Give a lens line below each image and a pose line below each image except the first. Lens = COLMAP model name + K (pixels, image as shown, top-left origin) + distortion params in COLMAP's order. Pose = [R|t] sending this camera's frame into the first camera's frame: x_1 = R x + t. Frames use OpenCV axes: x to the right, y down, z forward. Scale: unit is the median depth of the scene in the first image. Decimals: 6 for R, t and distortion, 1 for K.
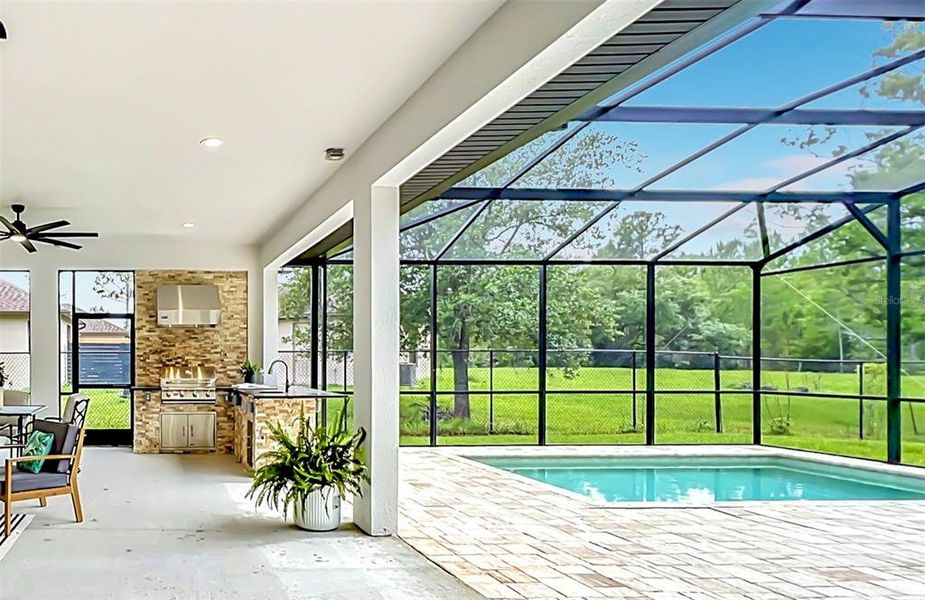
lens RADIAL K [[687.7, 0, 511.0], [0, 687.7, 345.0], [0, 0, 1]] dist [0.008949, 0.000453]
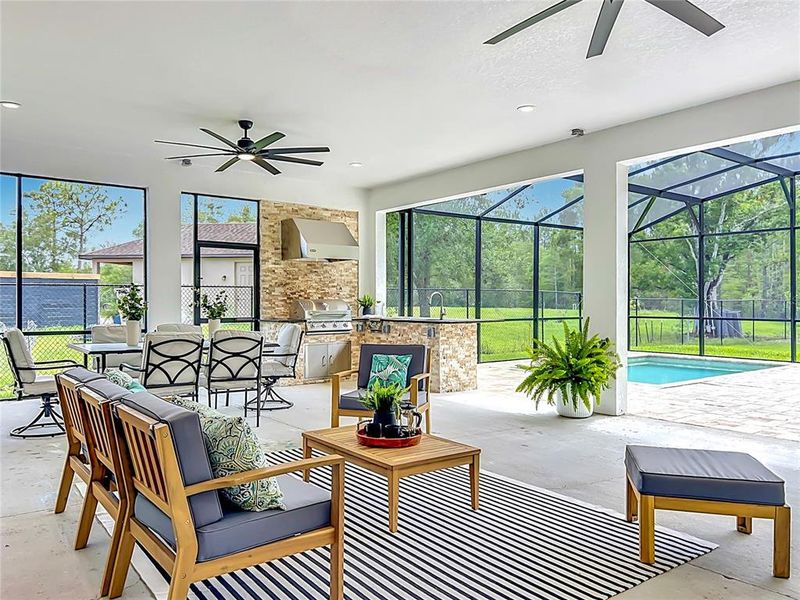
lens RADIAL K [[602.8, 0, 395.3], [0, 602.8, 298.0], [0, 0, 1]] dist [0.017028, -0.000800]
pose [[0.796488, 0.004177, 0.604639, -0.910545], [-0.000878, 0.999983, -0.005753, 0.033989], [-0.604653, 0.004051, 0.796479, 0.206672]]
